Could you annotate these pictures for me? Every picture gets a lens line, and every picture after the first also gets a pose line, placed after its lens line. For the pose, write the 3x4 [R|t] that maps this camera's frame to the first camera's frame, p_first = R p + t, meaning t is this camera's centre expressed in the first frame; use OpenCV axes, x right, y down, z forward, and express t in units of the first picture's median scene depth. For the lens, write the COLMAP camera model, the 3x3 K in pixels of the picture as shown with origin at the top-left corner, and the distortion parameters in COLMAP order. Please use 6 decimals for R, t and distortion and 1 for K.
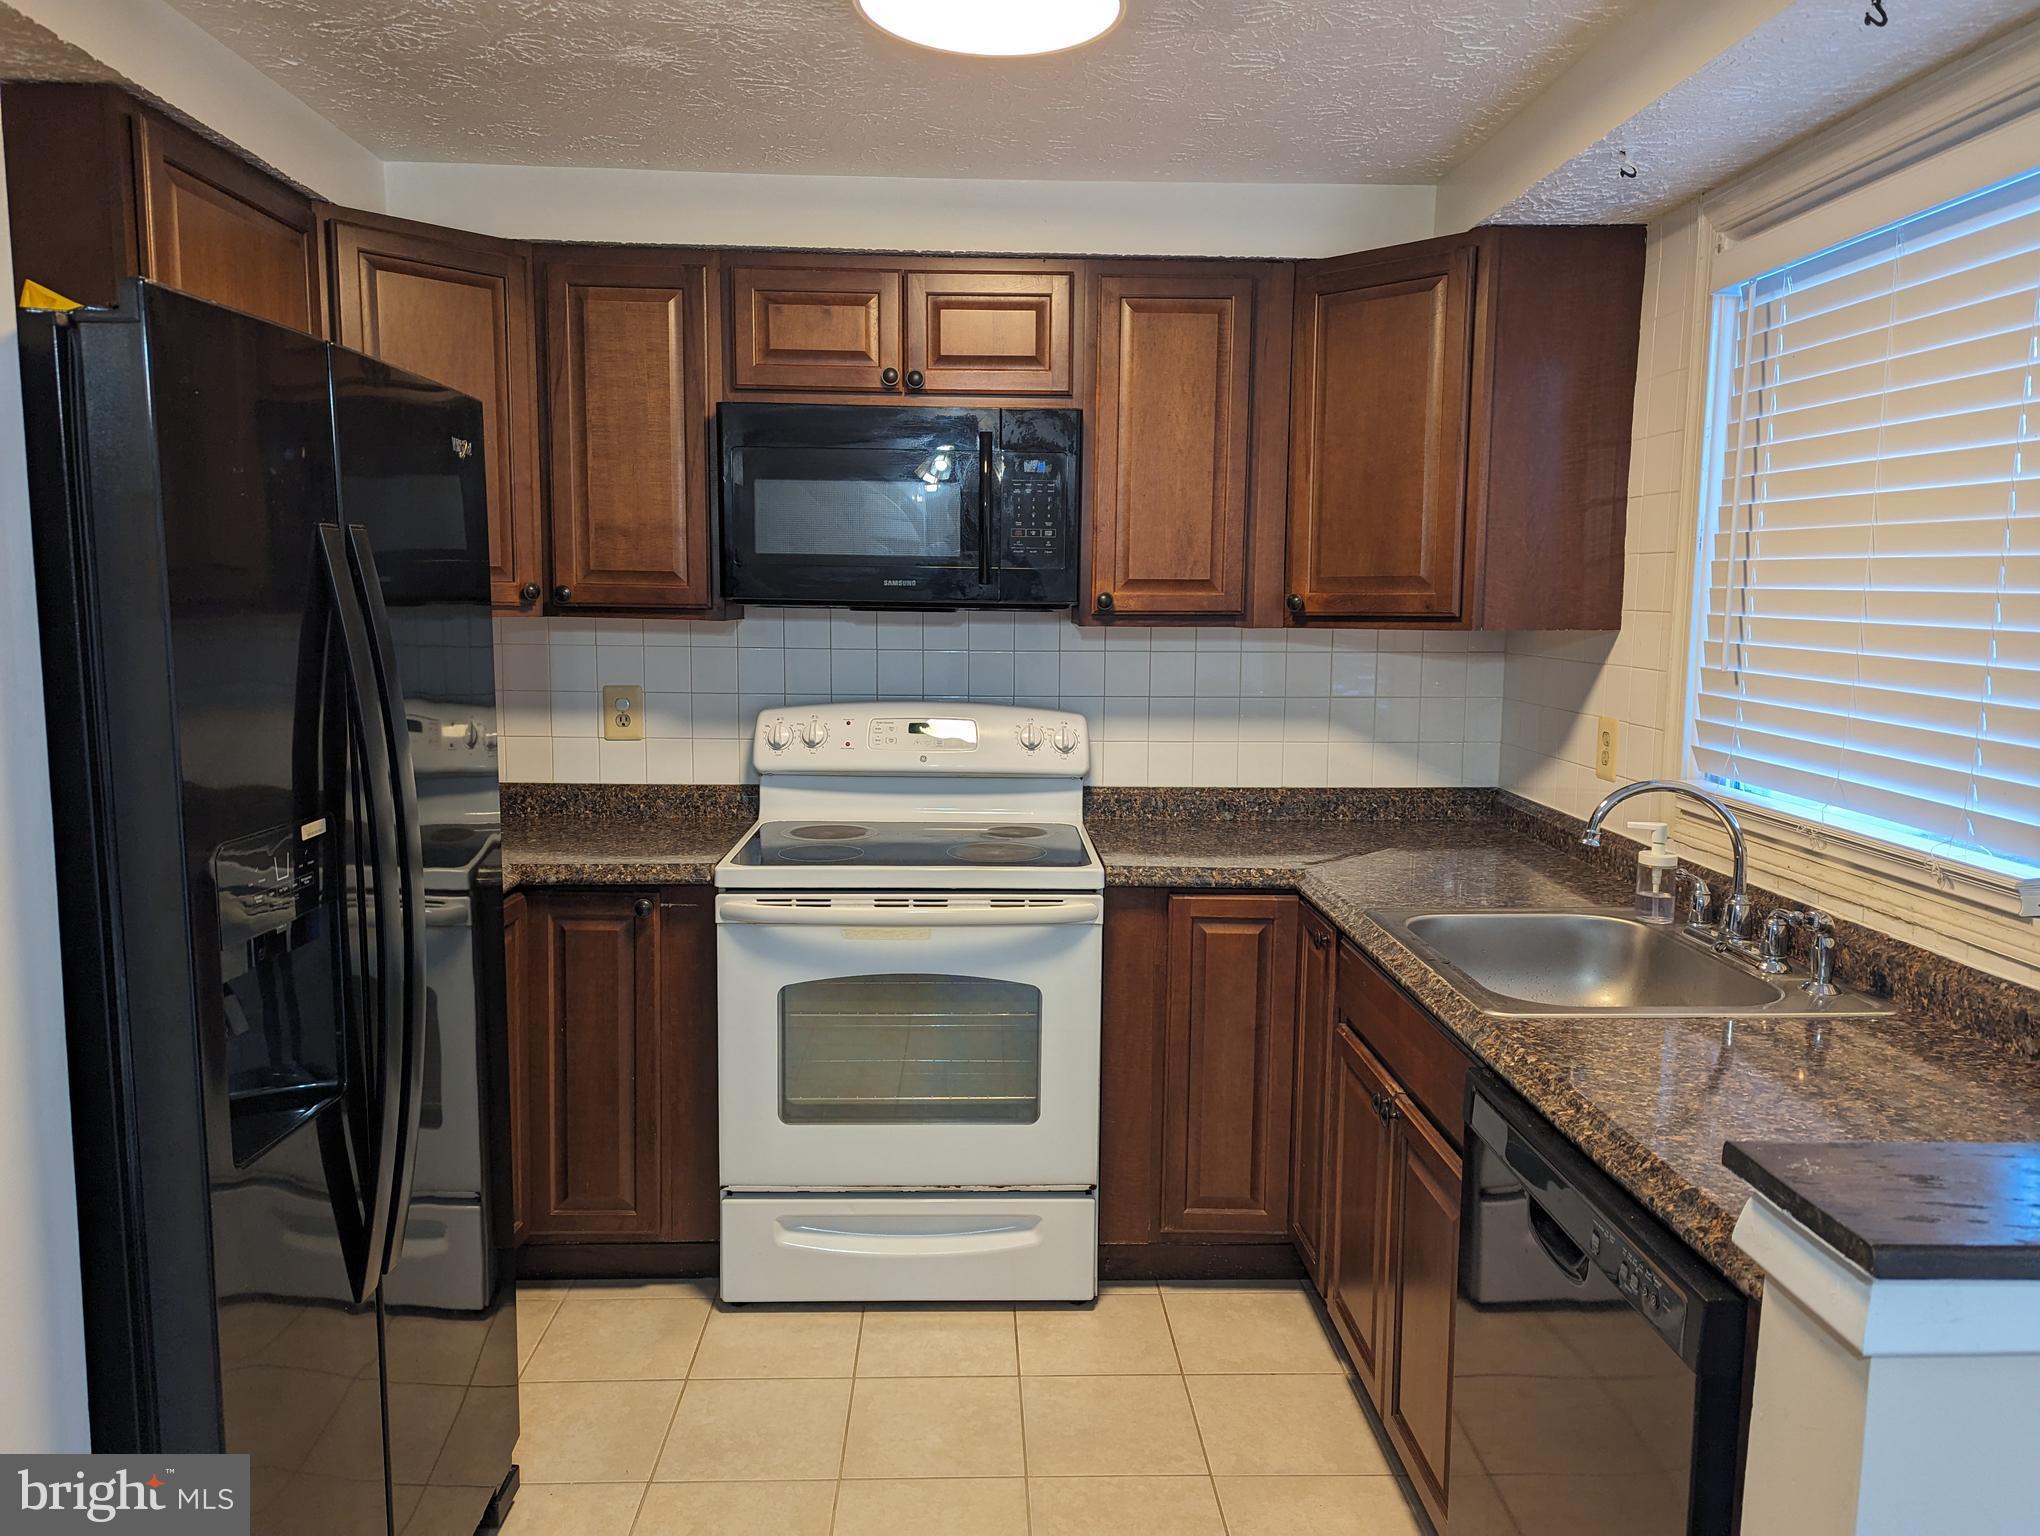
lens RADIAL K [[1429.8, 0, 1031.1], [0, 1429.8, 771.8], [0, 0, 1]] dist [0.062264, -0.053756]
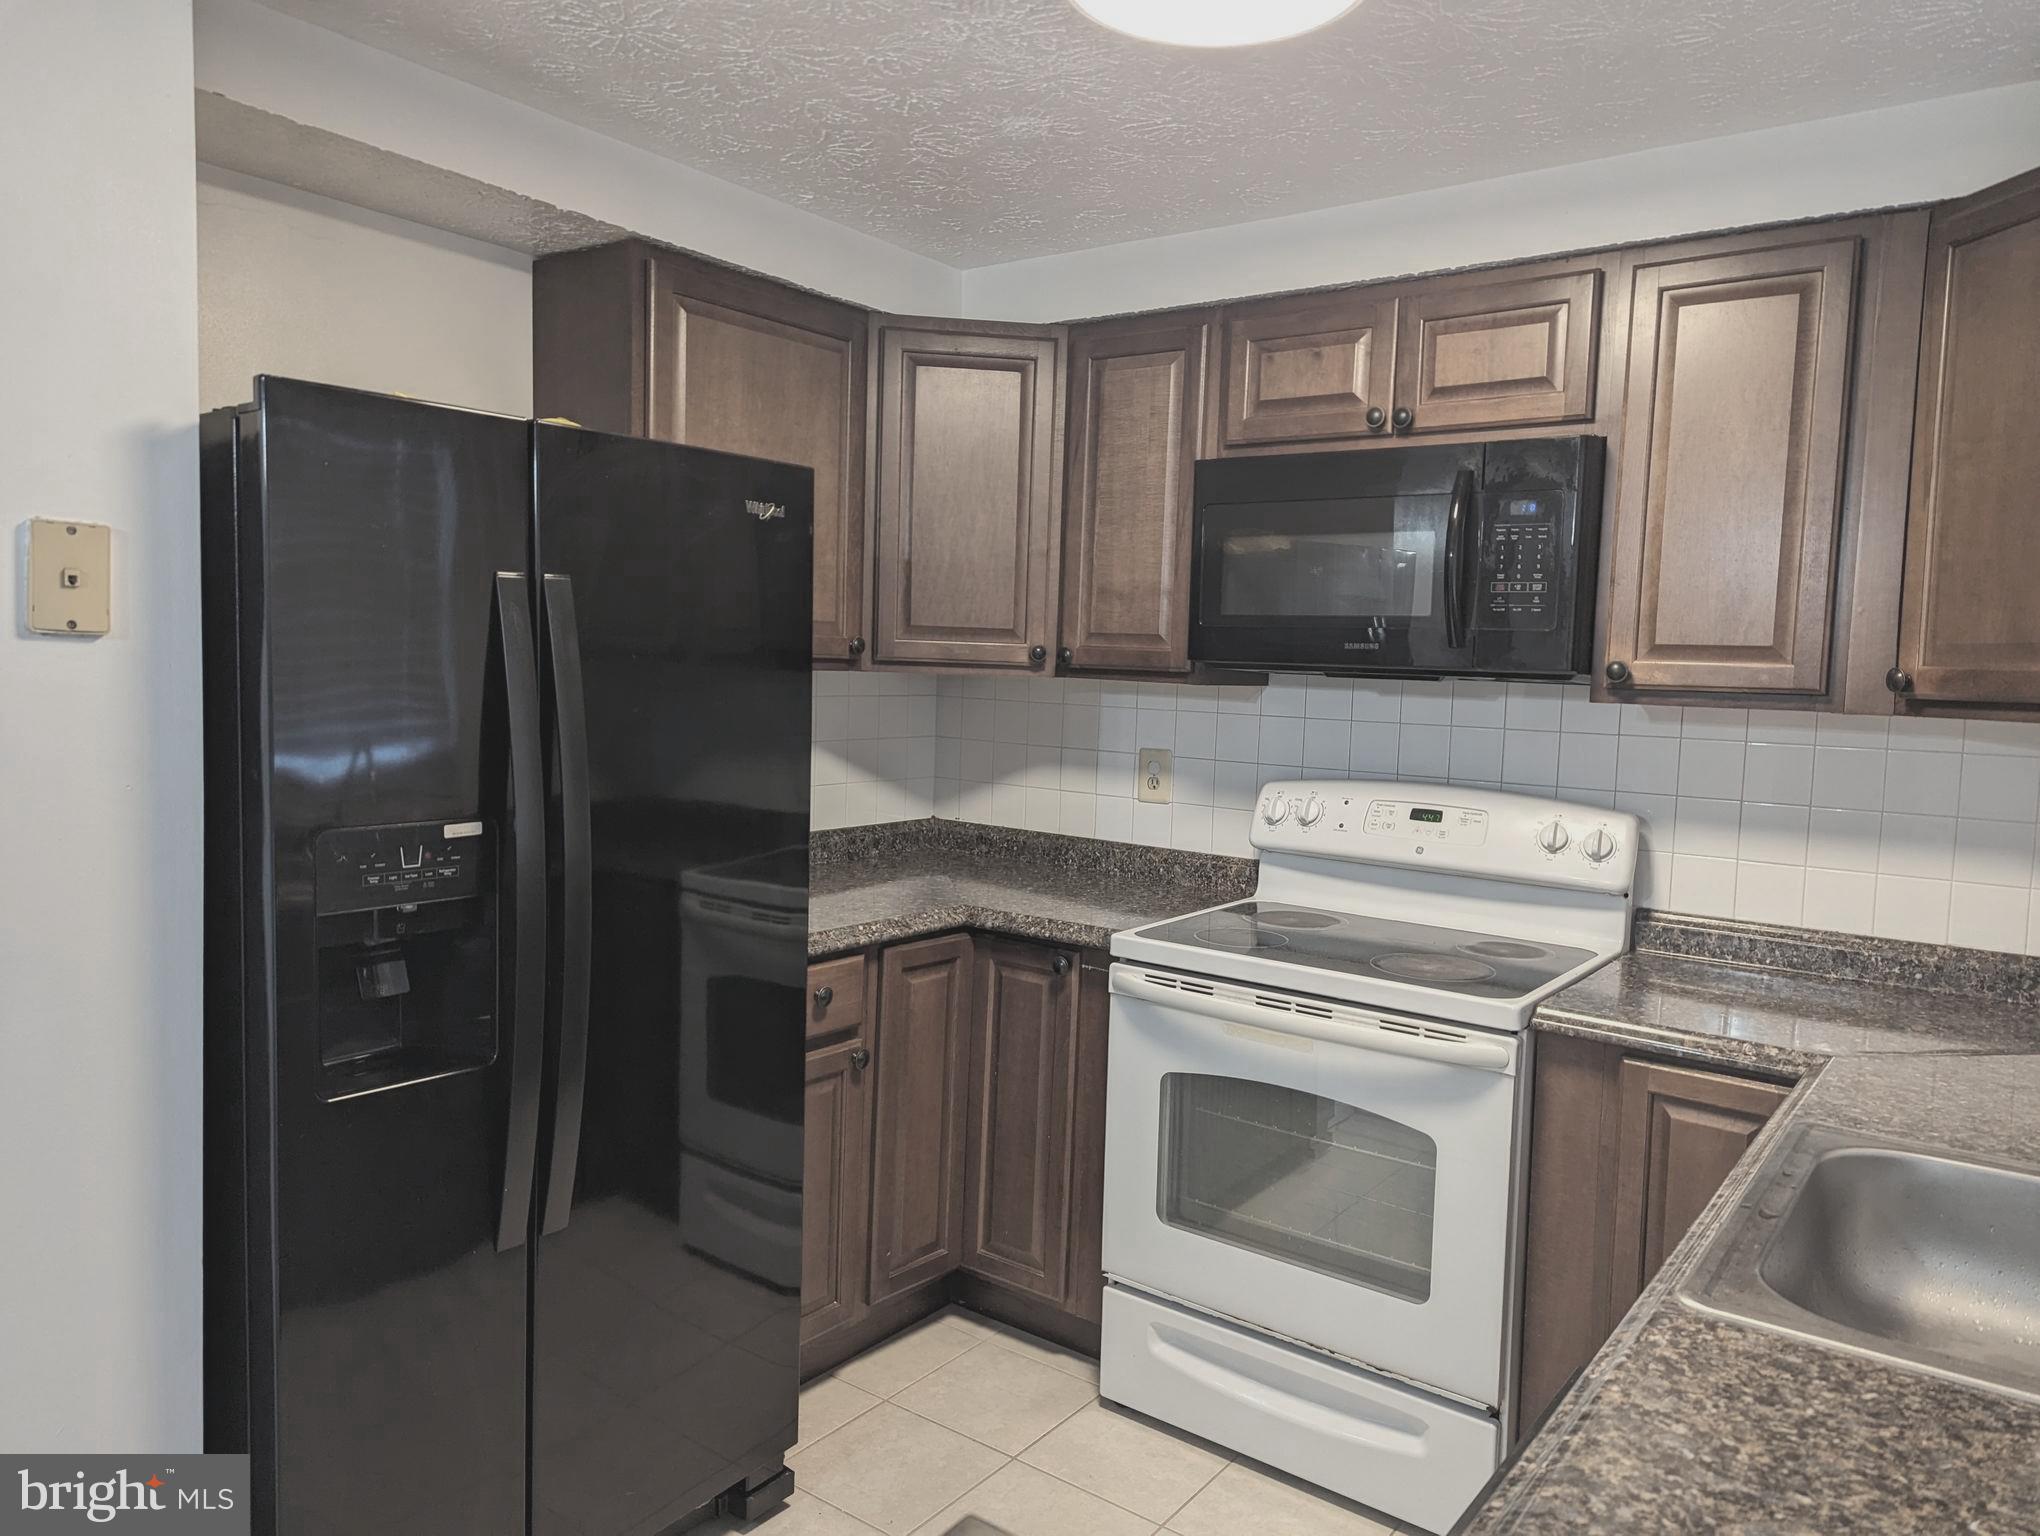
lens RADIAL K [[1429.8, 0, 1019.5], [0, 1429.8, 768.8], [0, 0, 1]] dist [0.062264, -0.053756]
pose [[0.781468, 0.064751, -0.620576, 0.304231], [-0.101669, 0.994523, -0.024258, -0.014051], [0.615606, 0.082050, 0.783771, 0.185434]]
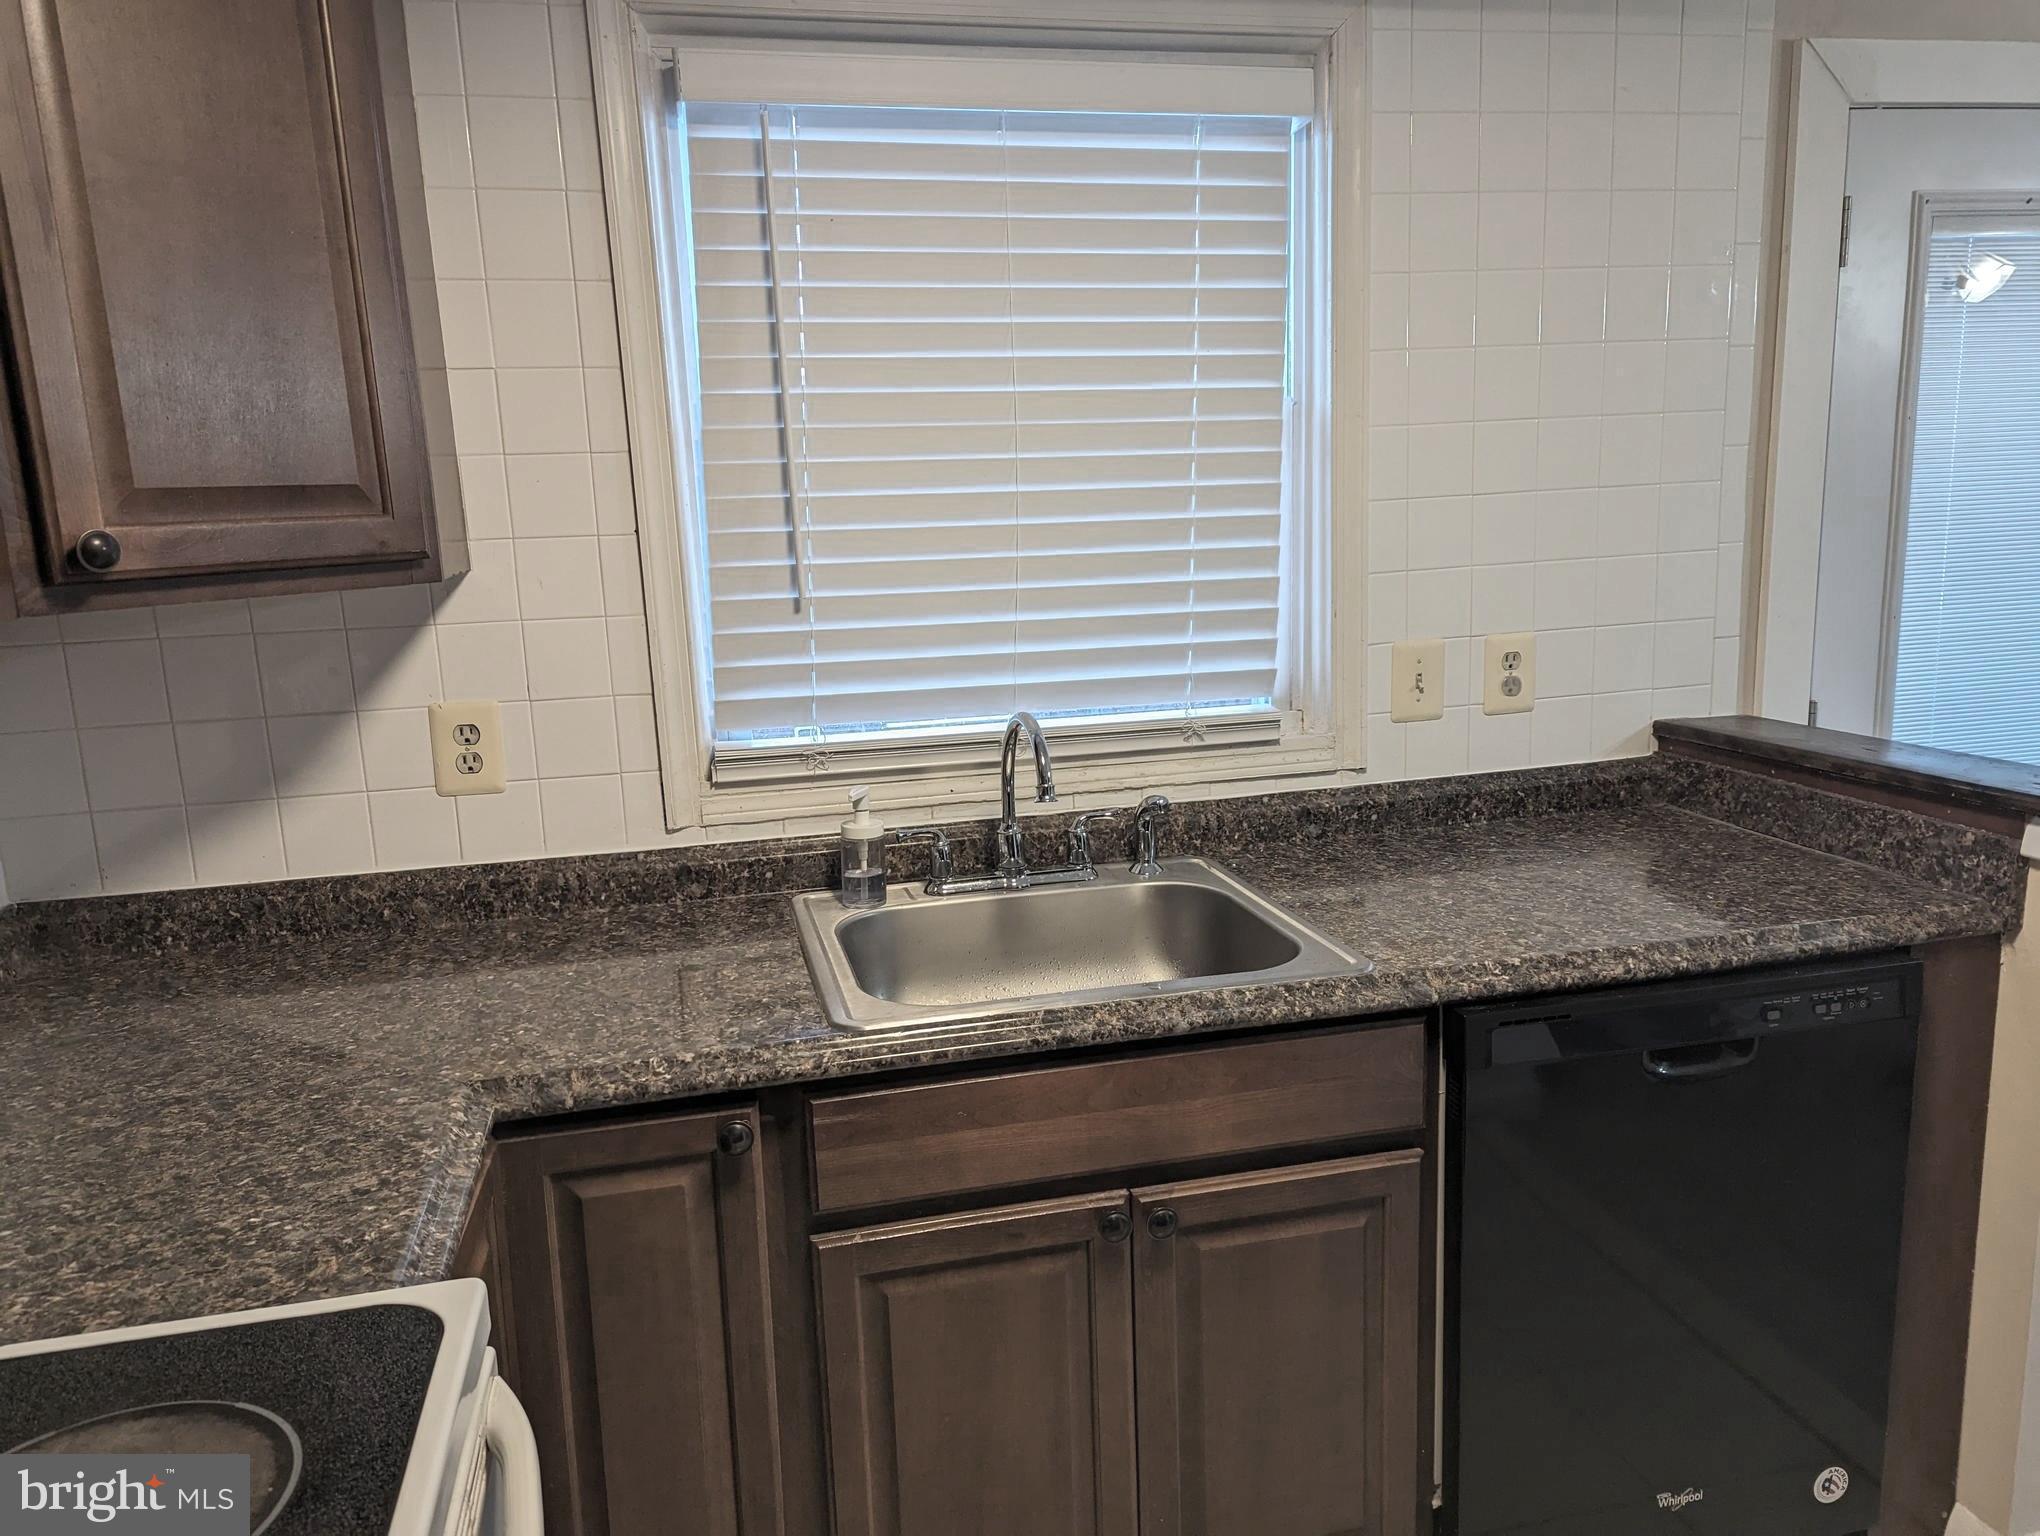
lens RADIAL K [[1429.8, 0, 1007.0], [0, 1429.8, 766.7], [0, 0, 1]] dist [0.062264, -0.053756]
pose [[-0.189196, -0.180594, 0.965189, -0.311804], [0.159687, 0.964198, 0.211711, -0.115983], [-0.968868, 0.194183, -0.153584, 0.916138]]
